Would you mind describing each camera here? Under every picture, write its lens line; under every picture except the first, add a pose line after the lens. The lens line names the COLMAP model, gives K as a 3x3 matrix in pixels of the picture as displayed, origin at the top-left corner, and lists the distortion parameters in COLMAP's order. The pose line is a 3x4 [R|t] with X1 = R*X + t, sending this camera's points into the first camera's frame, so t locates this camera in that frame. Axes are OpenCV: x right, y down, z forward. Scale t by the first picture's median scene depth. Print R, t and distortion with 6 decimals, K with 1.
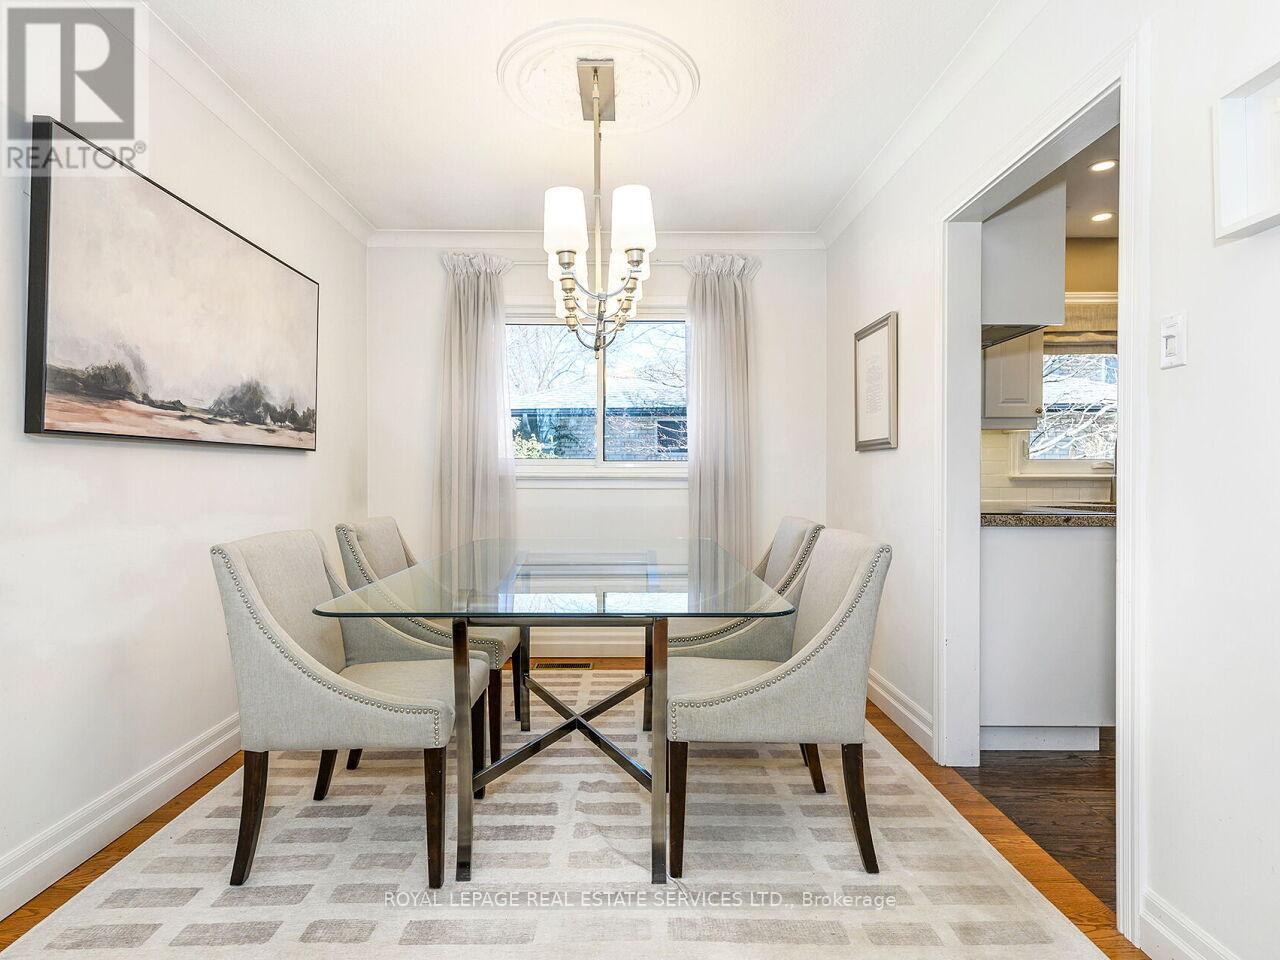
lens RADIAL K [[707.2, 0, 640.0], [0, 707.2, 480.0], [0, 0, 1]] dist [0.004073, 0.000597]
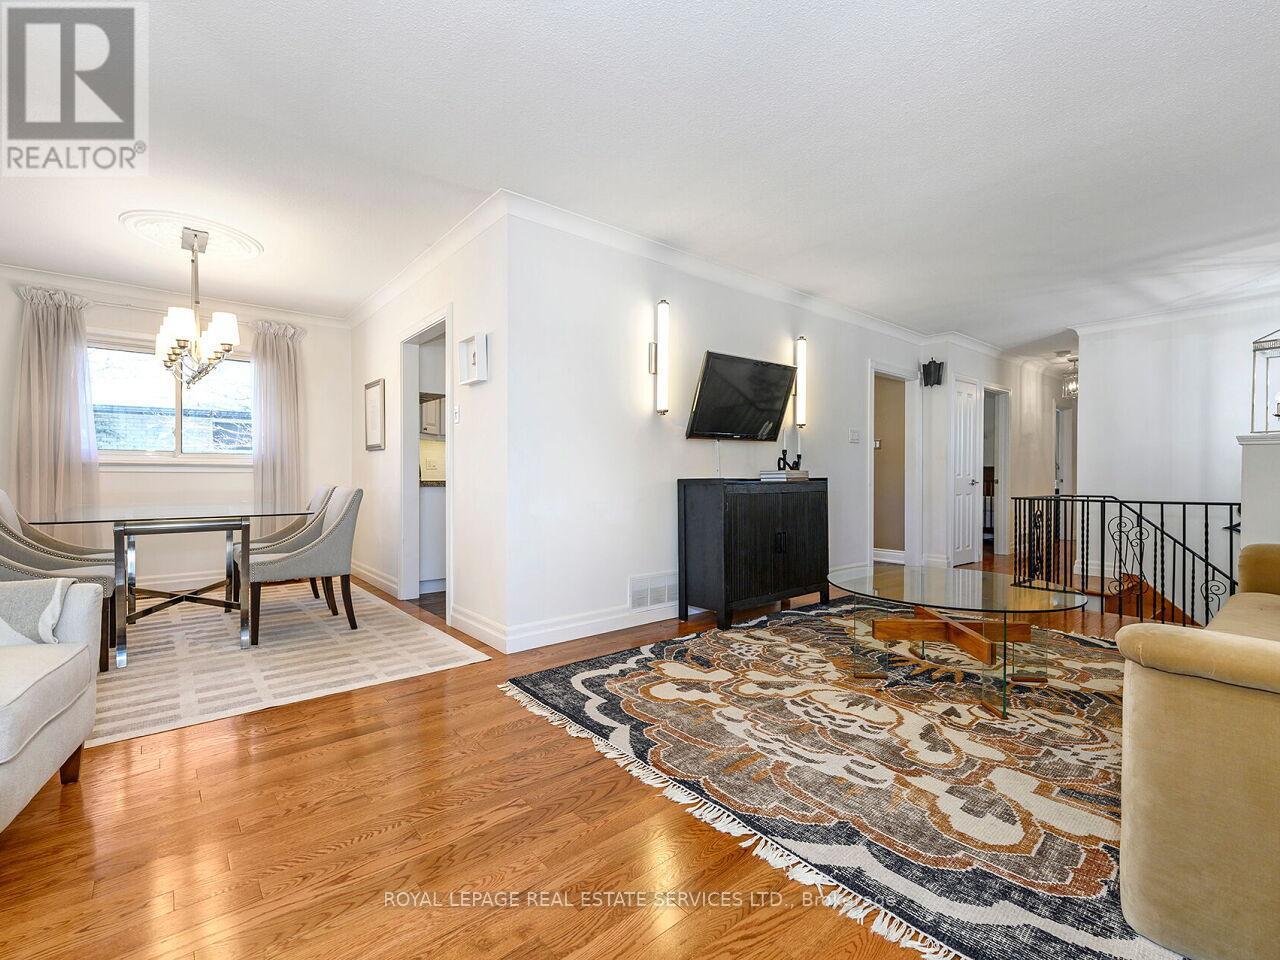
lens RADIAL K [[594.7, 0, 636.1], [0, 594.7, 483.7], [0, 0, 1]] dist [0.014454, 0.000463]
pose [[0.794489, -0.005231, 0.607255, -0.063598], [0.001676, 0.999978, 0.006421, 0.031619], [-0.607276, -0.004084, 0.794481, -0.561498]]
